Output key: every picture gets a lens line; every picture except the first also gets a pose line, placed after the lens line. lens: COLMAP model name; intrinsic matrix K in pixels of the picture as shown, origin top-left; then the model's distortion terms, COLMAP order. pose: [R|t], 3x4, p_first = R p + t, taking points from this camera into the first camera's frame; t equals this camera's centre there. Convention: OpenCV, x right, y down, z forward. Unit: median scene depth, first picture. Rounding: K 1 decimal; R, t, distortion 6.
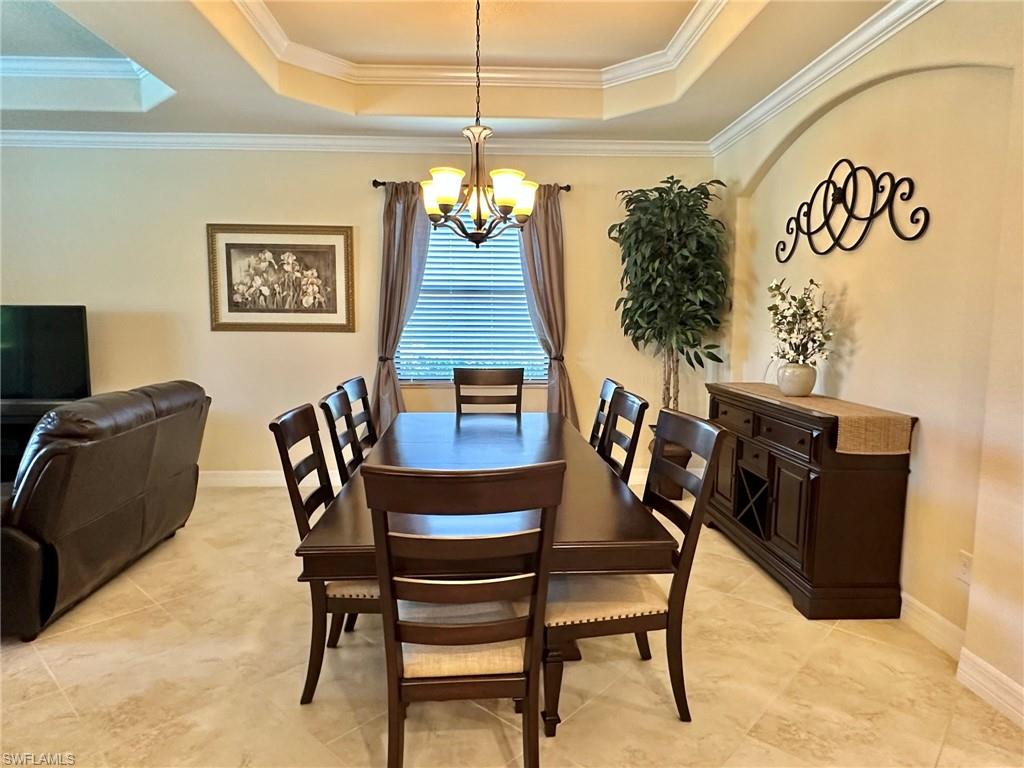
lens RADIAL K [[627.2, 0, 512.0], [0, 627.2, 384.0], [0, 0, 1]] dist [-0.004657, 0.004248]
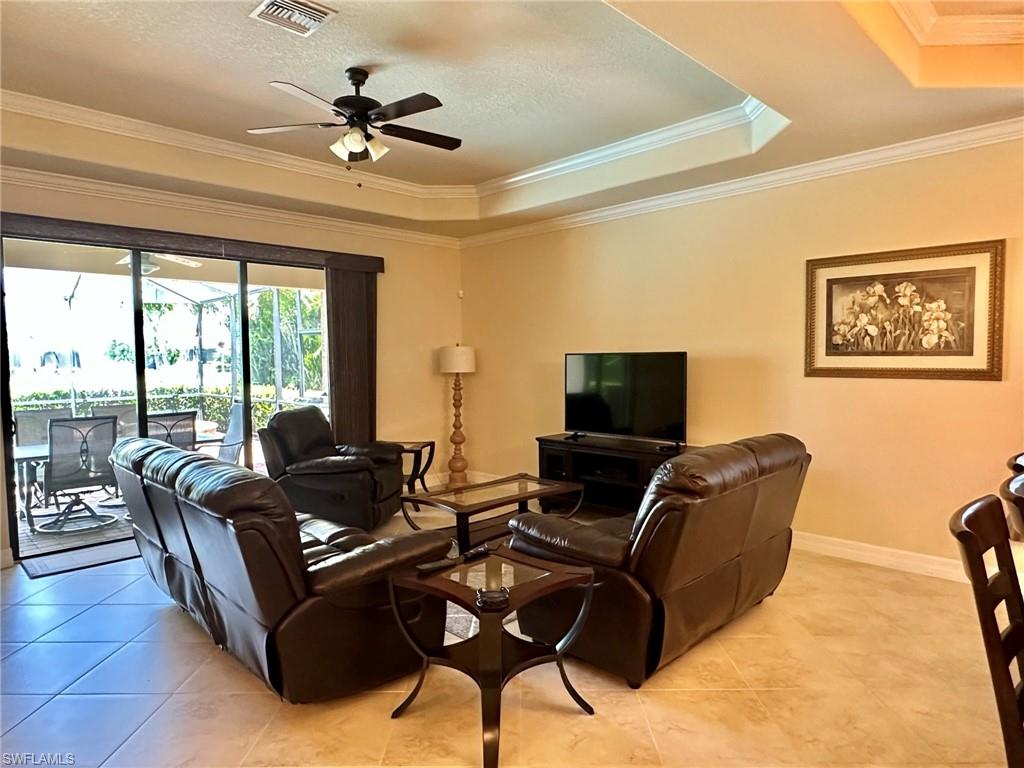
lens RADIAL K [[627.2, 0, 512.0], [0, 627.2, 384.0], [0, 0, 1]] dist [-0.004657, 0.004248]
pose [[0.669734, 0.021471, -0.742291, -0.116423], [-0.067064, 0.997246, -0.031662, -0.021749], [0.739567, 0.070986, 0.669329, 0.102799]]
